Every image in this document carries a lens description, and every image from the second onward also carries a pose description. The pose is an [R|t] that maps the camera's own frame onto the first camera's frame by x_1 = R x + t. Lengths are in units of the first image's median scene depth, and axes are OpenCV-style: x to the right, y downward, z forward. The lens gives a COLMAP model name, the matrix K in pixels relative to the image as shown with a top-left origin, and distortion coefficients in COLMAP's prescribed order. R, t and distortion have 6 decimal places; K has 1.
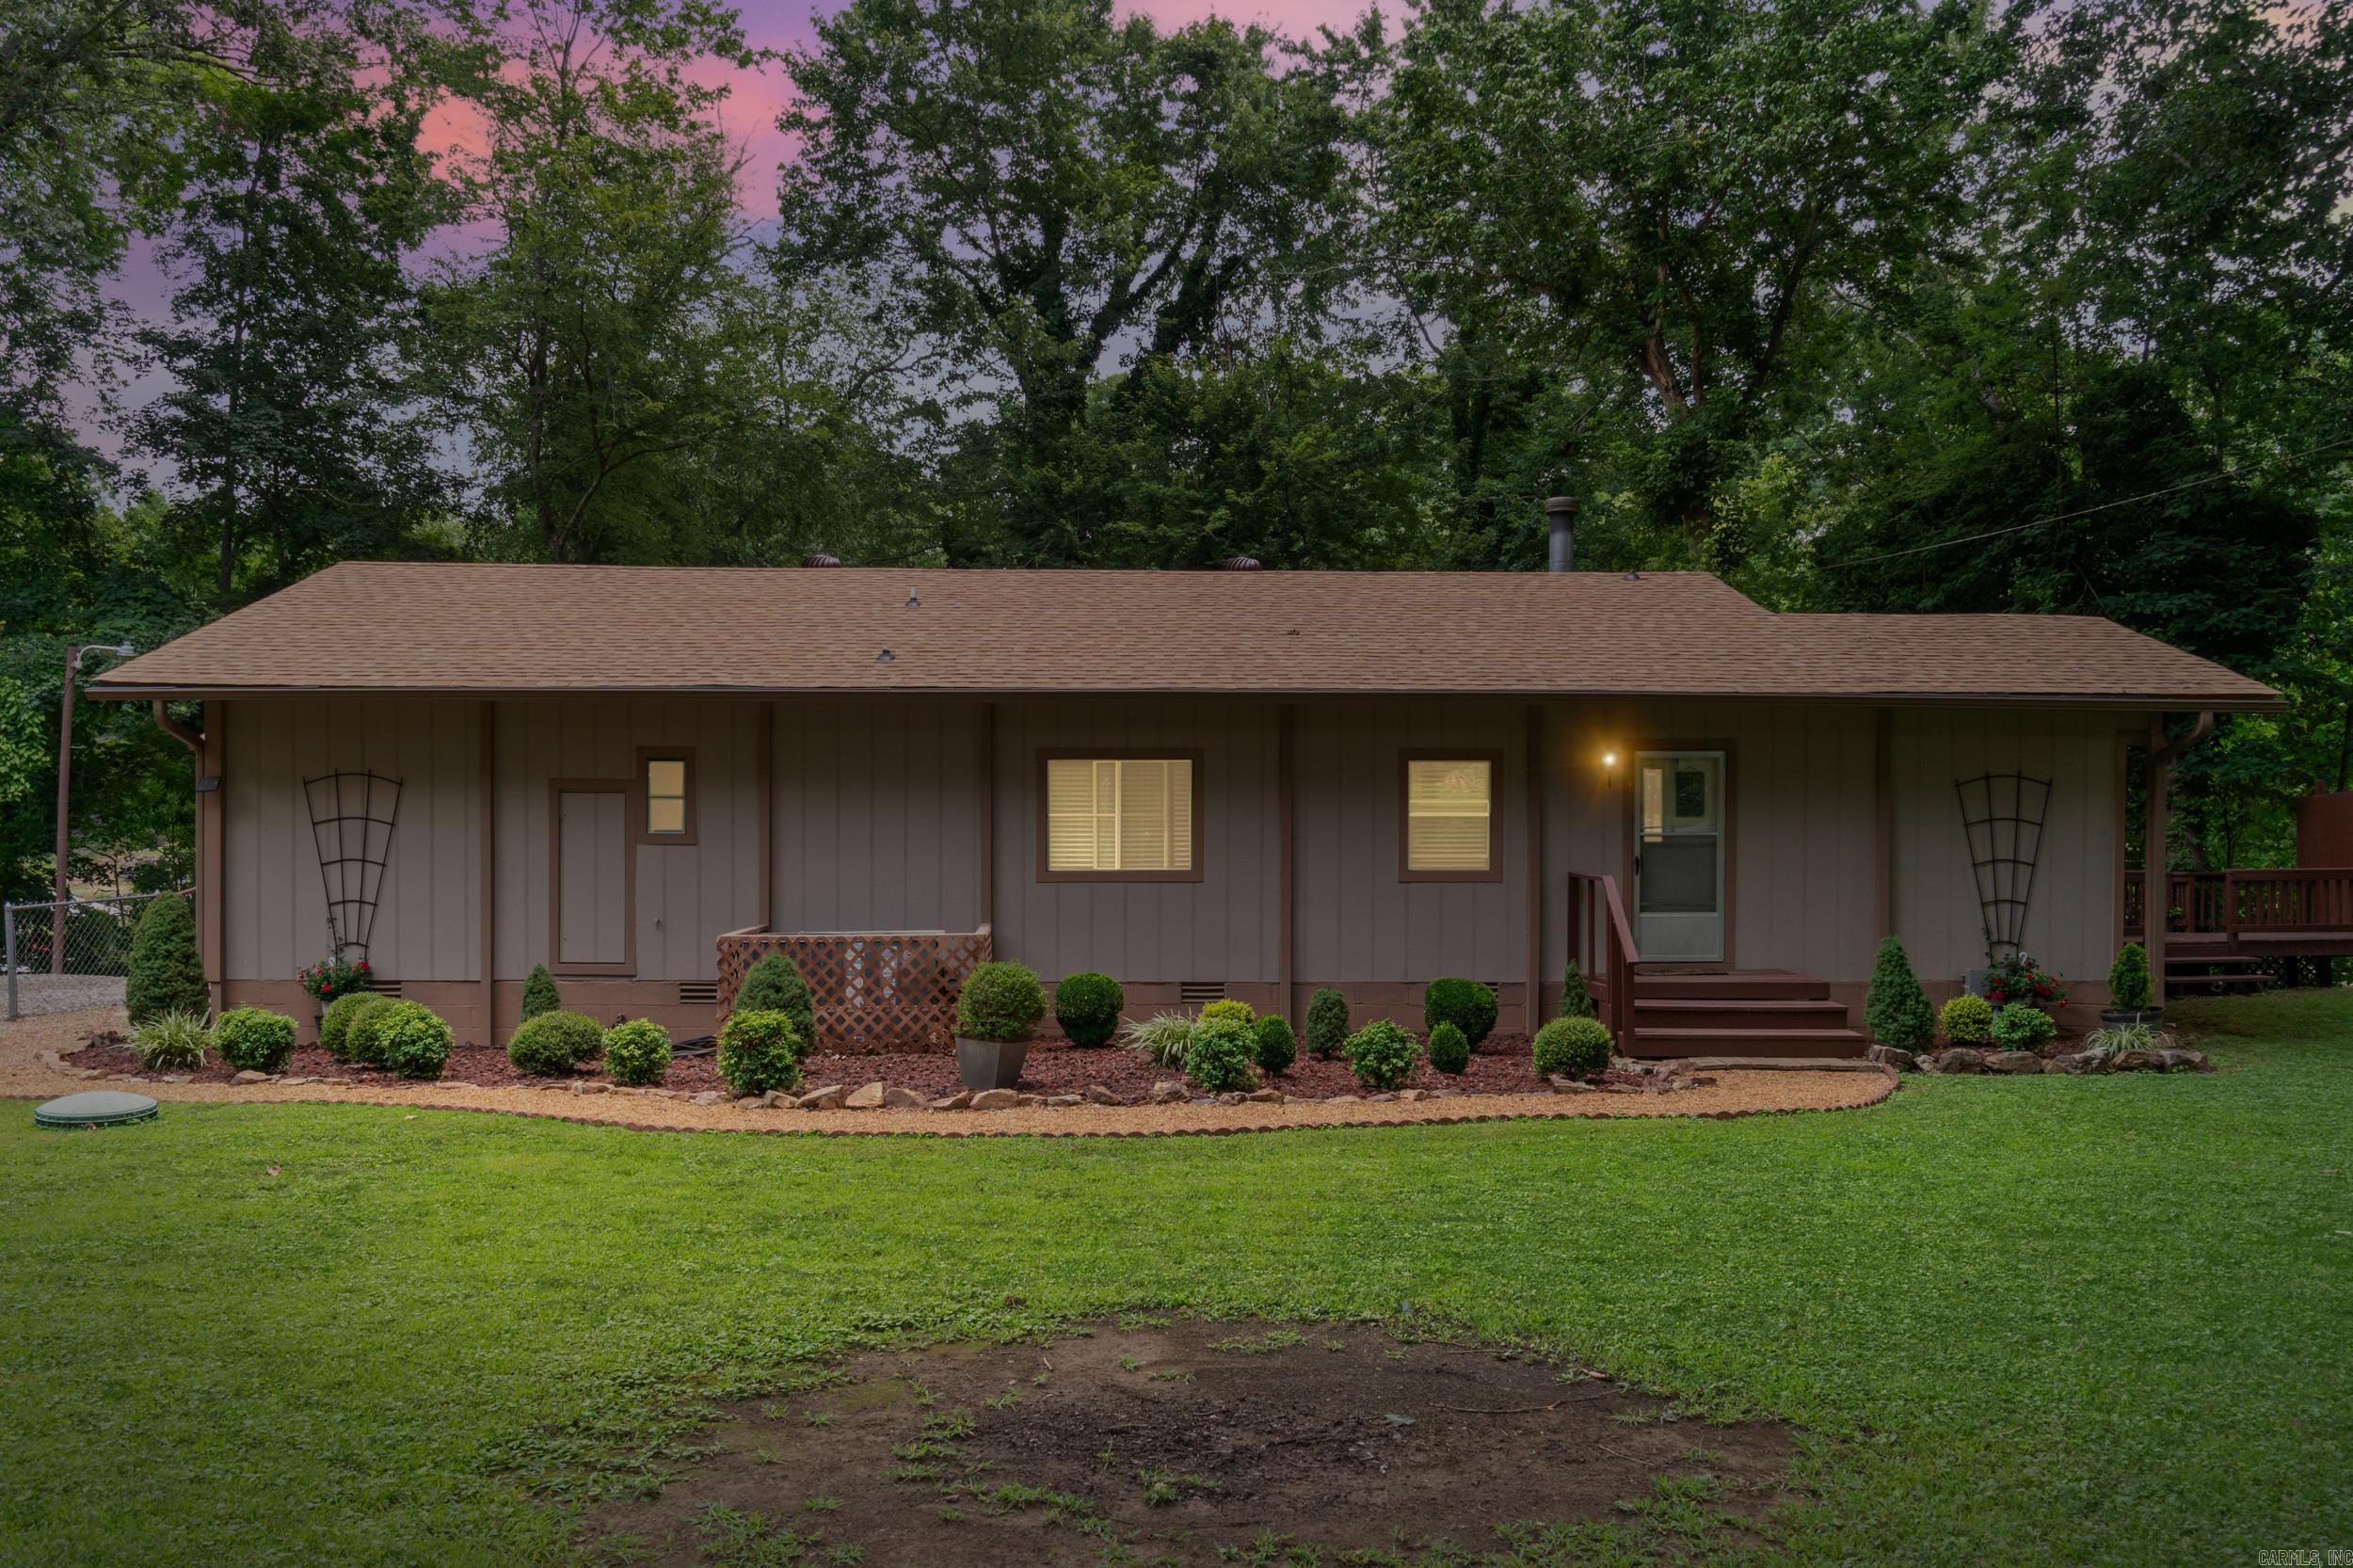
lens RADIAL K [[1794.4, 0, 1135.7], [0, 1794.4, 786.4], [0, 0, 1]] dist [-0.006061, -0.000983]
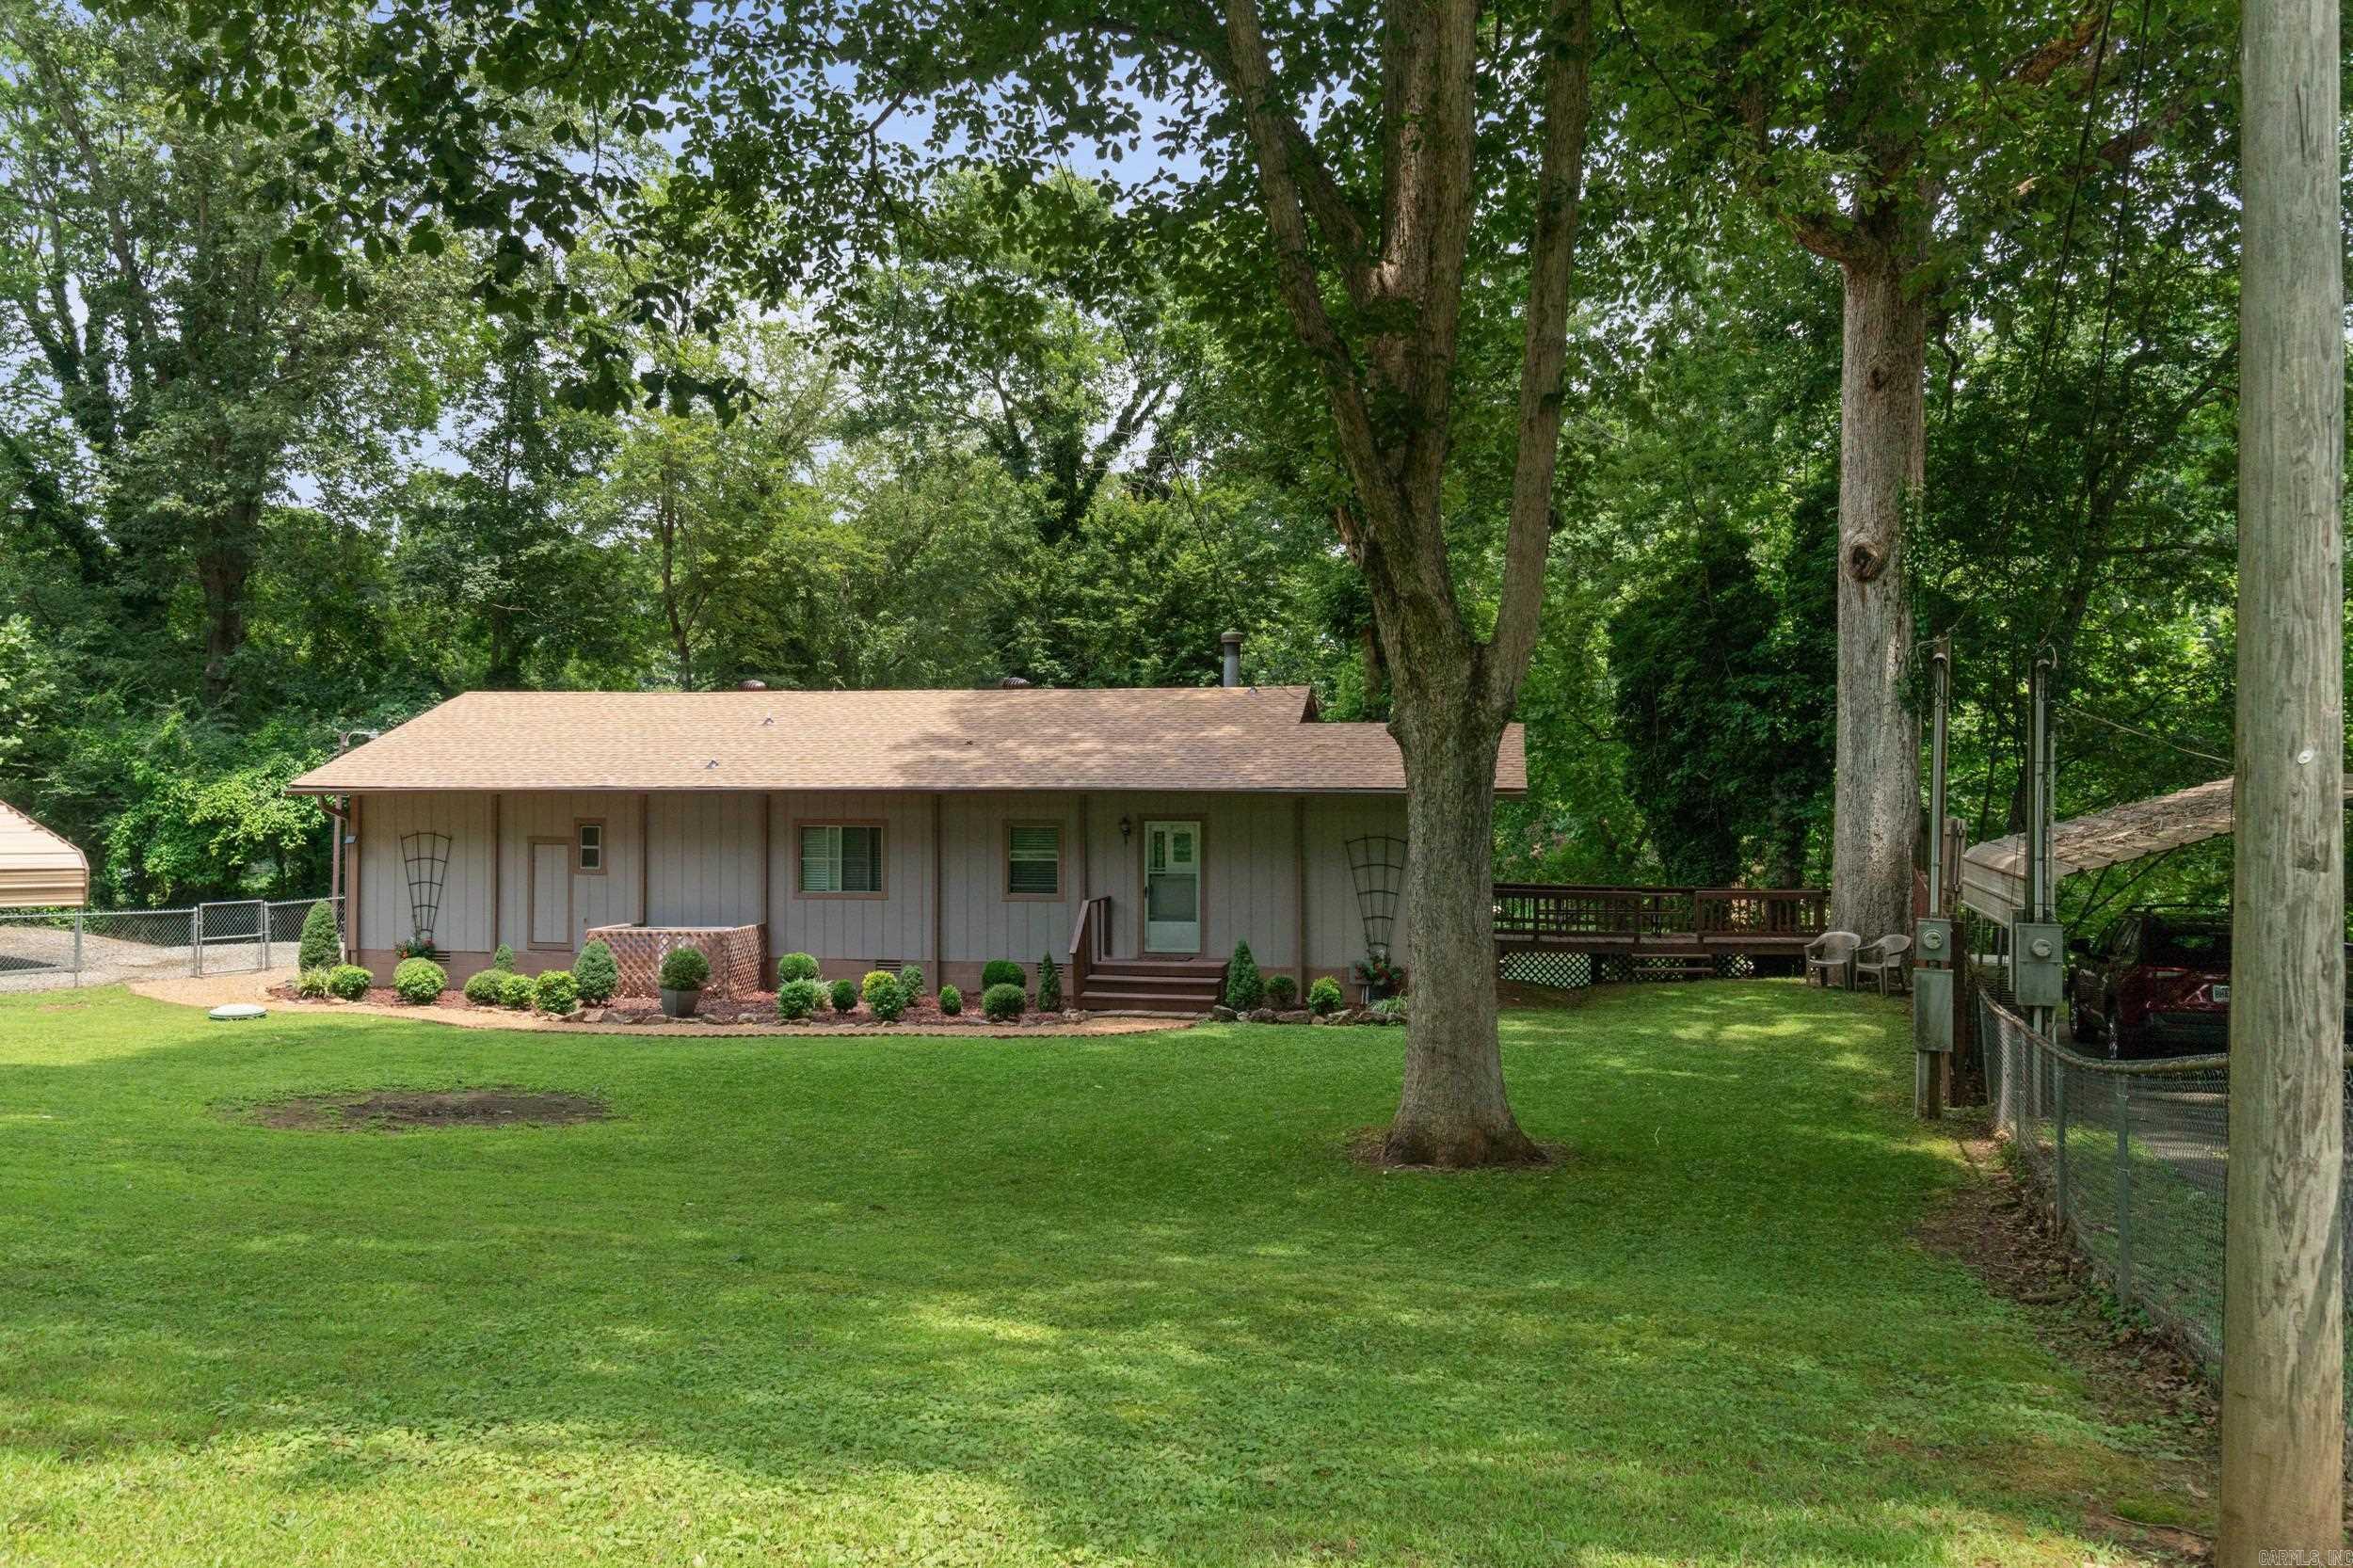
lens RADIAL K [[1800.6, 0, 1176.5], [0, 1800.6, 784.0], [0, 0, 1]] dist [-0.000292, 0.000950]
pose [[0.978920, -0.002168, -0.204231, 0.664349], [0.005343, 0.999873, 0.014993, -0.080271], [0.204173, -0.015768, 0.978808, -0.595983]]
